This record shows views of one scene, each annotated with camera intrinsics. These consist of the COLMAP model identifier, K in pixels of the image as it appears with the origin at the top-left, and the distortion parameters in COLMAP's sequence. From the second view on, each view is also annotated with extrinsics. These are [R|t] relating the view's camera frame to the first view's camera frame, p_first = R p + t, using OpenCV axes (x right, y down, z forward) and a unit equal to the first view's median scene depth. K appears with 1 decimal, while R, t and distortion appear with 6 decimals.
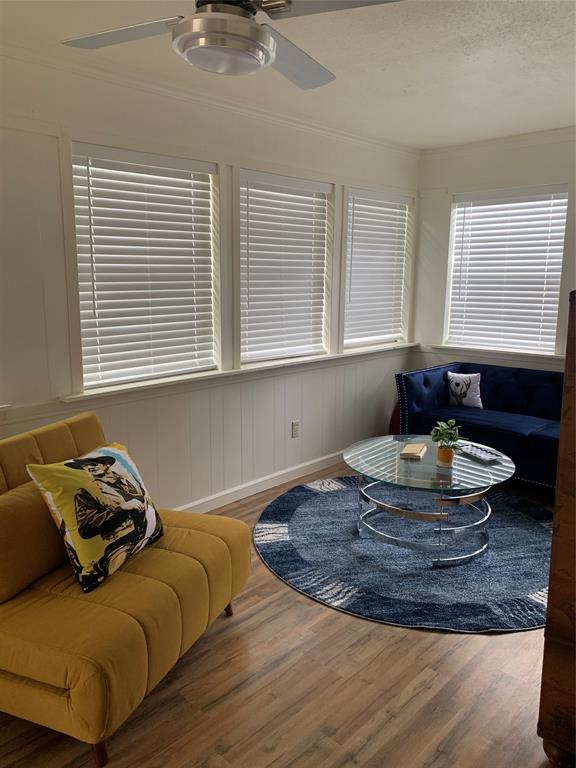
lens RADIAL K [[599.5, 0, 288.0], [0, 599.5, 383.7], [0, 0, 1]] dist [-0.004708, -0.000118]
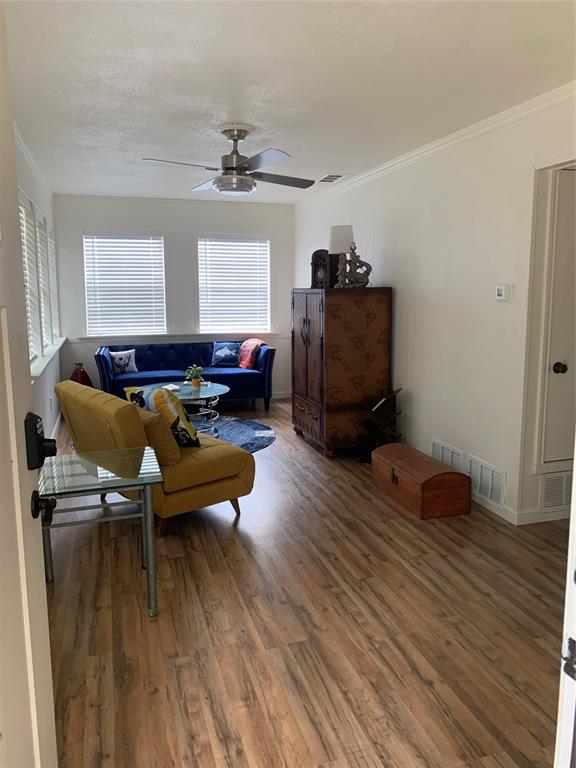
lens RADIAL K [[599.5, 0, 288.6], [0, 599.5, 383.1], [0, 0, 1]] dist [-0.004708, -0.000118]
pose [[0.499745, -0.136613, 0.855332, -0.780402], [0.154617, 0.985694, 0.067096, 0.024464], [-0.852261, 0.098718, 0.513718, -0.113096]]
